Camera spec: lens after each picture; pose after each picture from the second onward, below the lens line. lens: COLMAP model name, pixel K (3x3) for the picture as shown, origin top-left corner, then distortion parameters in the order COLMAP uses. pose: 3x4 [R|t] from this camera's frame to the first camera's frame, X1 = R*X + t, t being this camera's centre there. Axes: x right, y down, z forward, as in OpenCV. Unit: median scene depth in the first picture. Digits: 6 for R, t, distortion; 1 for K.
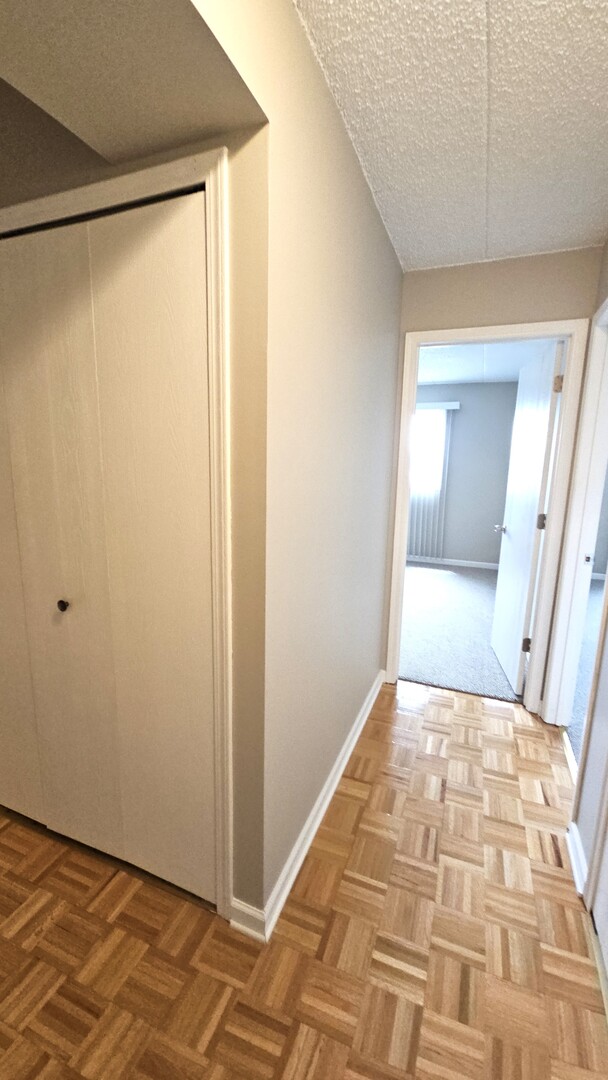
lens RADIAL K [[442.2, 0, 301.5], [0, 442.2, 538.8], [0, 0, 1]] dist [0.001499, 0.000047]
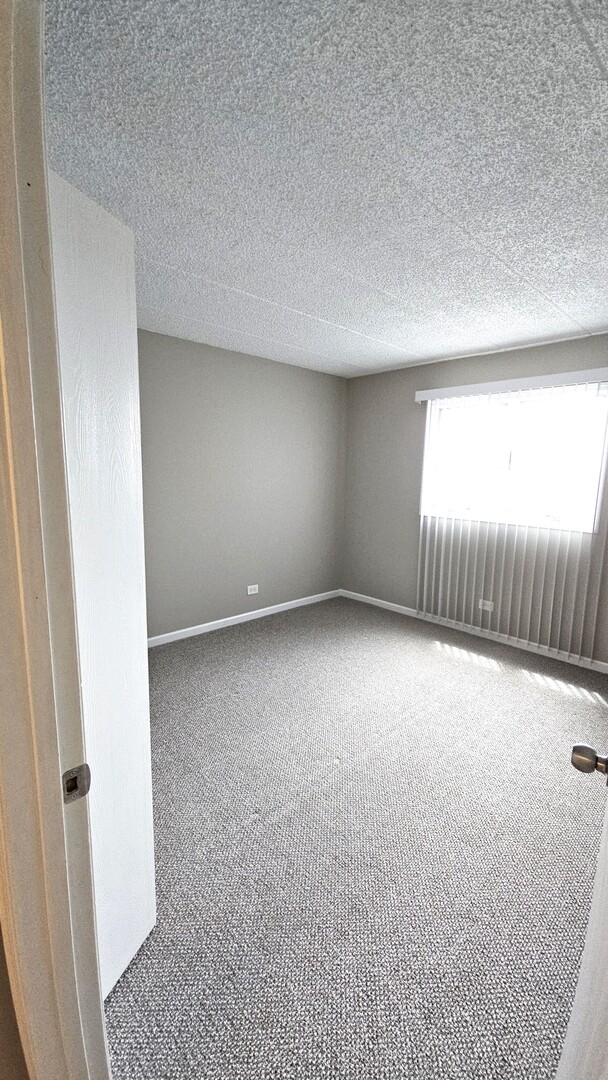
lens RADIAL K [[442.2, 0, 301.5], [0, 442.2, 538.8], [0, 0, 1]] dist [0.001499, 0.000047]
pose [[0.912228, 0.056856, -0.405718, 0.464081], [-0.068438, 0.997556, -0.014084, -0.154605], [0.403926, 0.040615, 0.913890, 0.823026]]
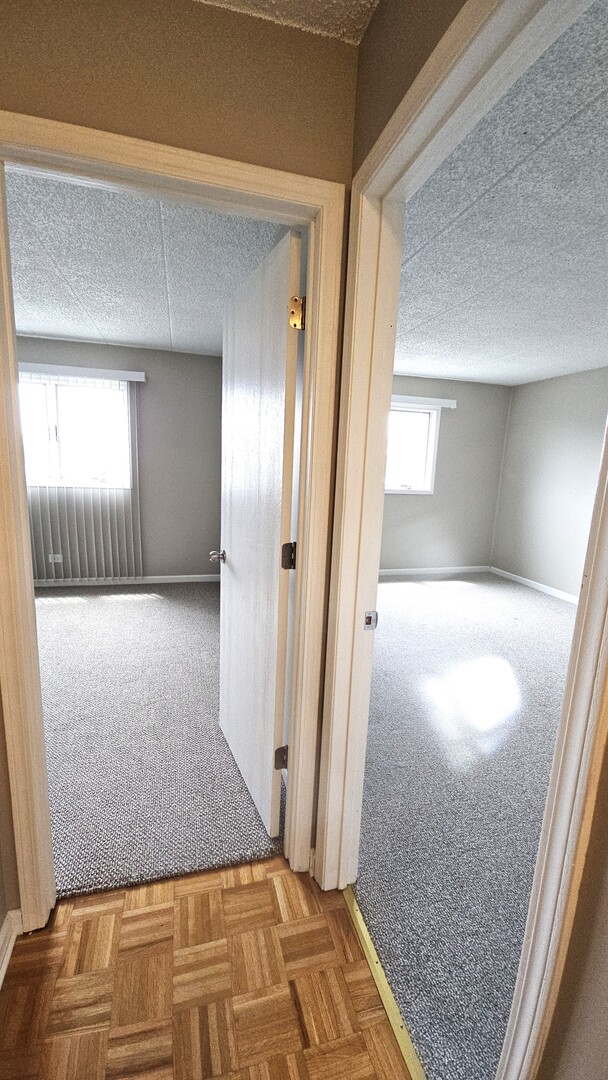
lens RADIAL K [[442.2, 0, 301.5], [0, 442.2, 538.8], [0, 0, 1]] dist [0.001499, 0.000047]
pose [[0.799562, -0.097926, 0.592547, 0.198956], [0.084261, 0.995150, 0.050763, -0.082467], [-0.594644, 0.009341, 0.803935, 0.483624]]
